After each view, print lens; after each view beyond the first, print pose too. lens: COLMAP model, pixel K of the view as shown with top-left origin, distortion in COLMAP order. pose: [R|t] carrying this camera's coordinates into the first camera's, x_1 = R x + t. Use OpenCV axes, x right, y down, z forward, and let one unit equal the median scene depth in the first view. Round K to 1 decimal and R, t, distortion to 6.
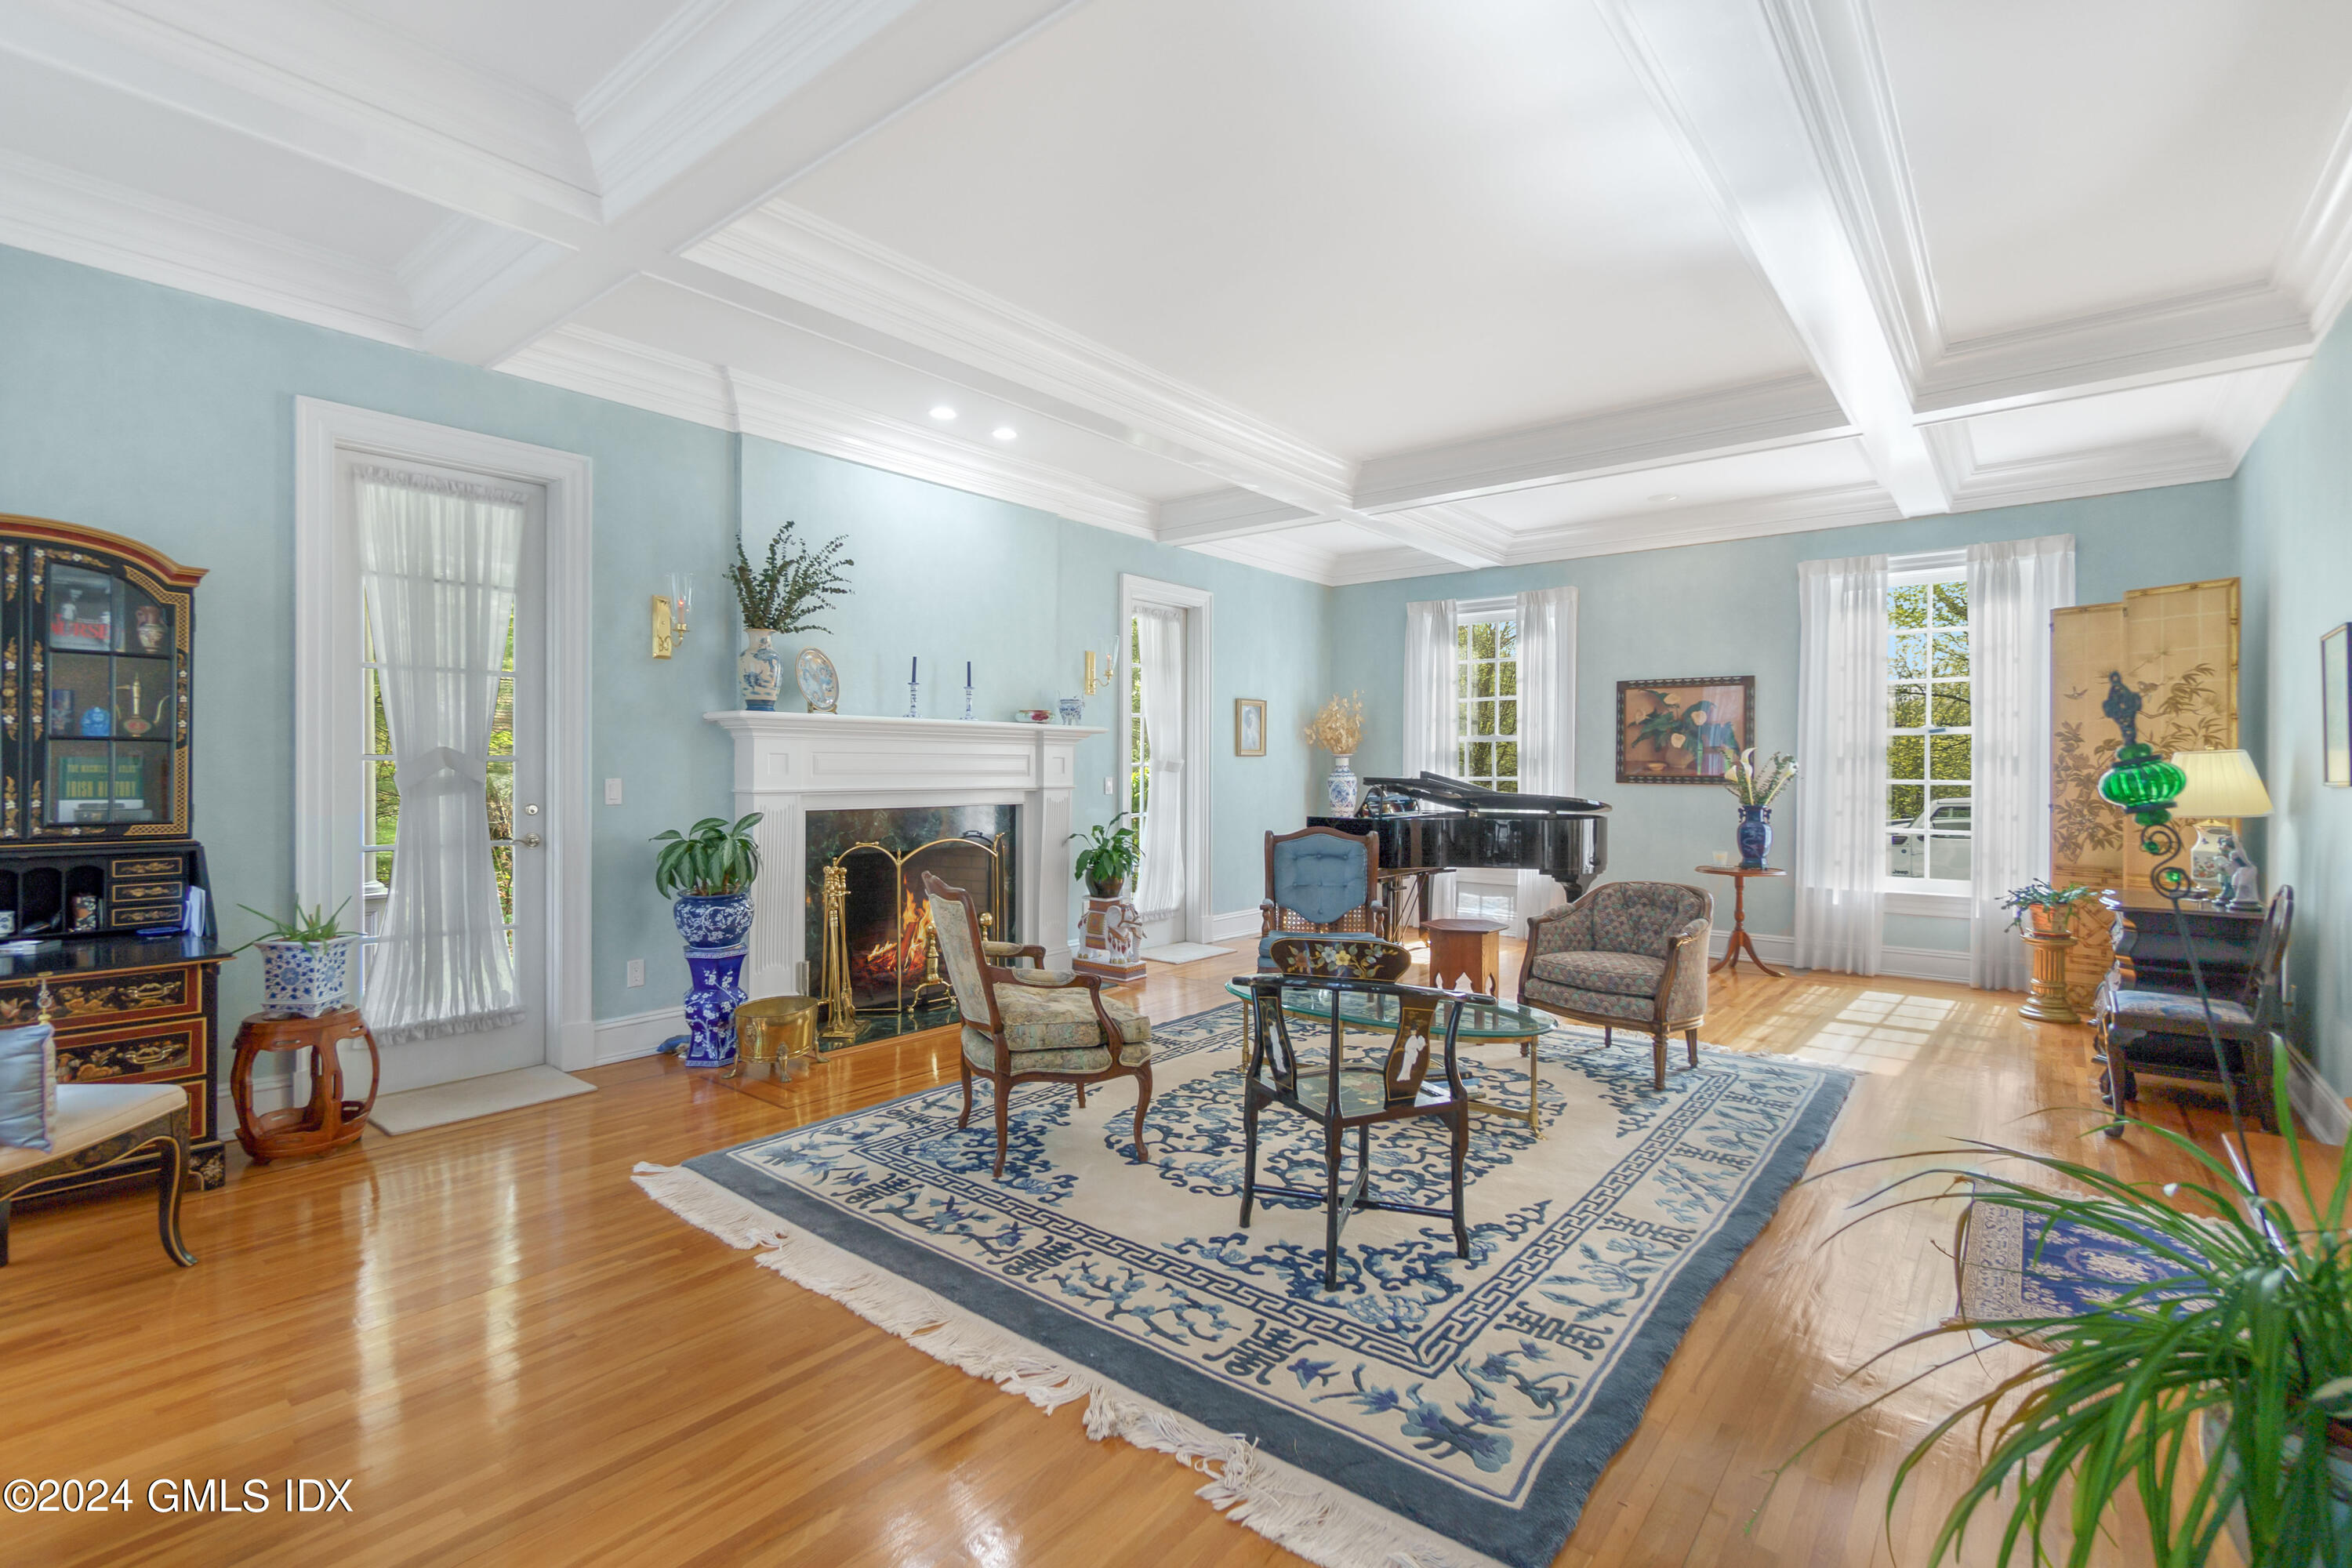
lens RADIAL K [[1067.7, 0, 1175.6], [0, 1067.7, 772.7], [0, 0, 1]] dist [-0.001392, -0.000400]
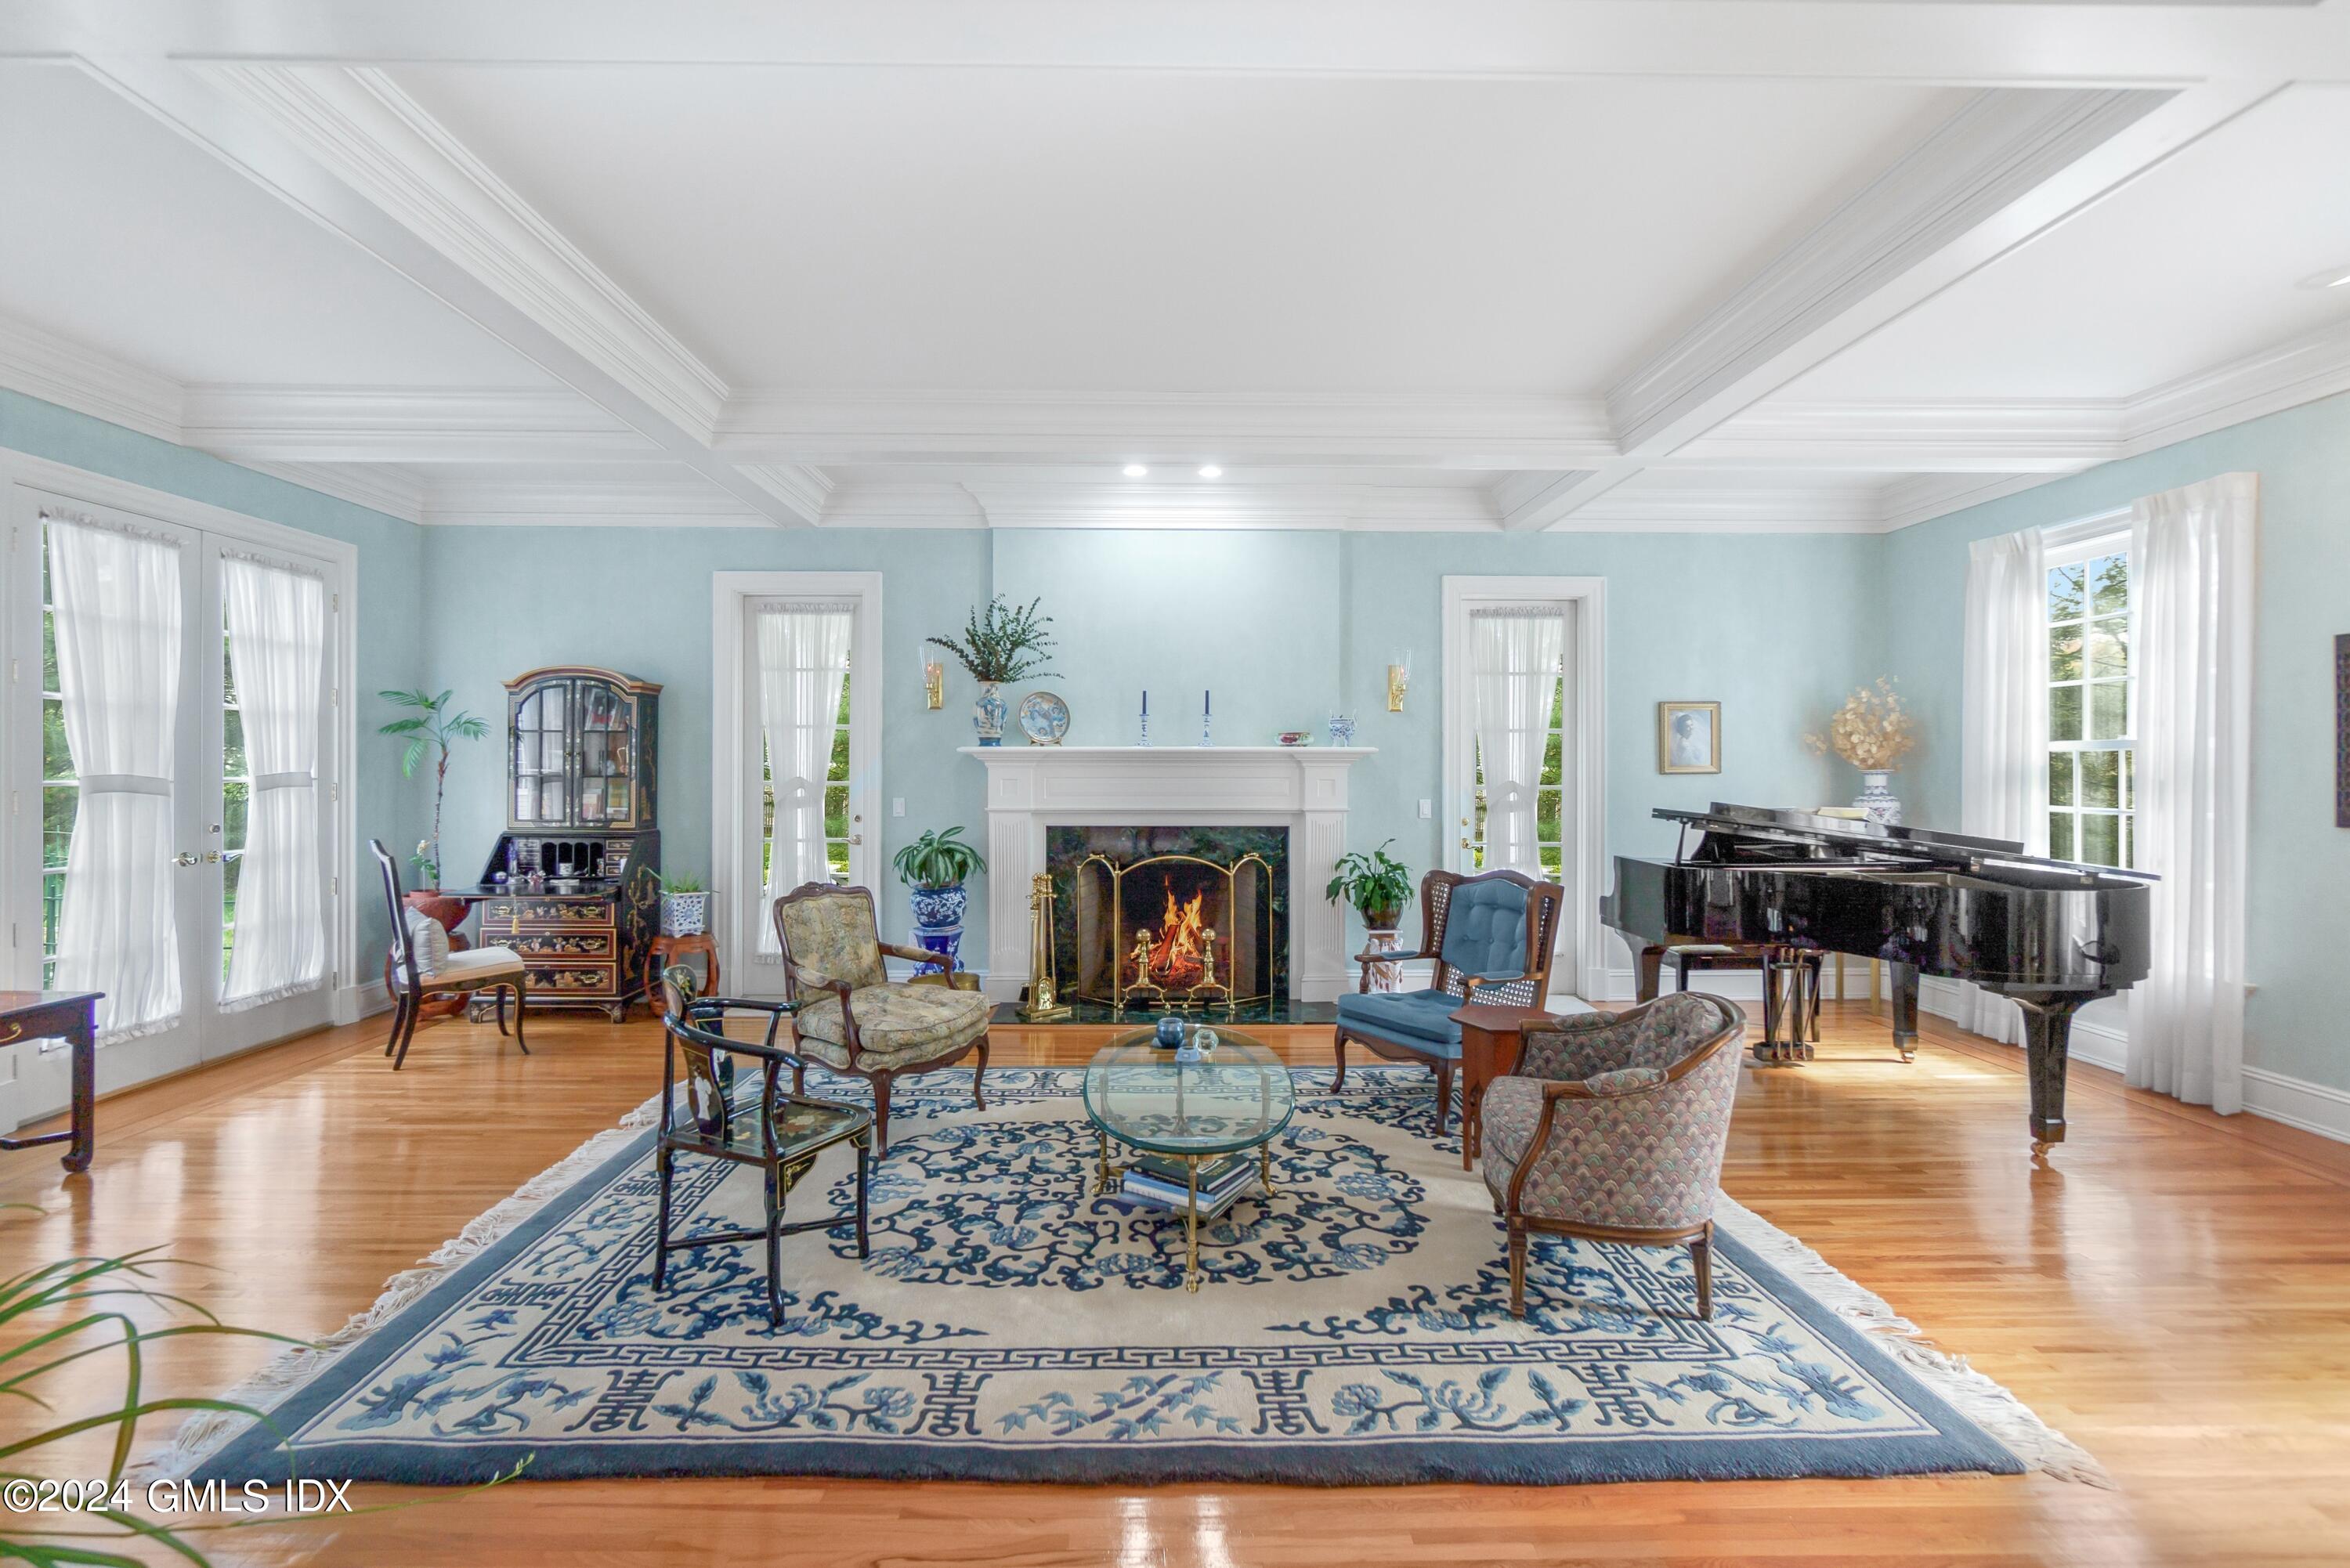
lens RADIAL K [[1028.6, 0, 1171.5], [0, 1028.6, 766.2], [0, 0, 1]] dist [-0.006346, -0.000283]
pose [[0.649513, -0.003197, -0.760344, 0.813494], [-0.003100, 0.999972, -0.006852, -0.031255], [0.760344, 0.006808, 0.649484, 0.447236]]
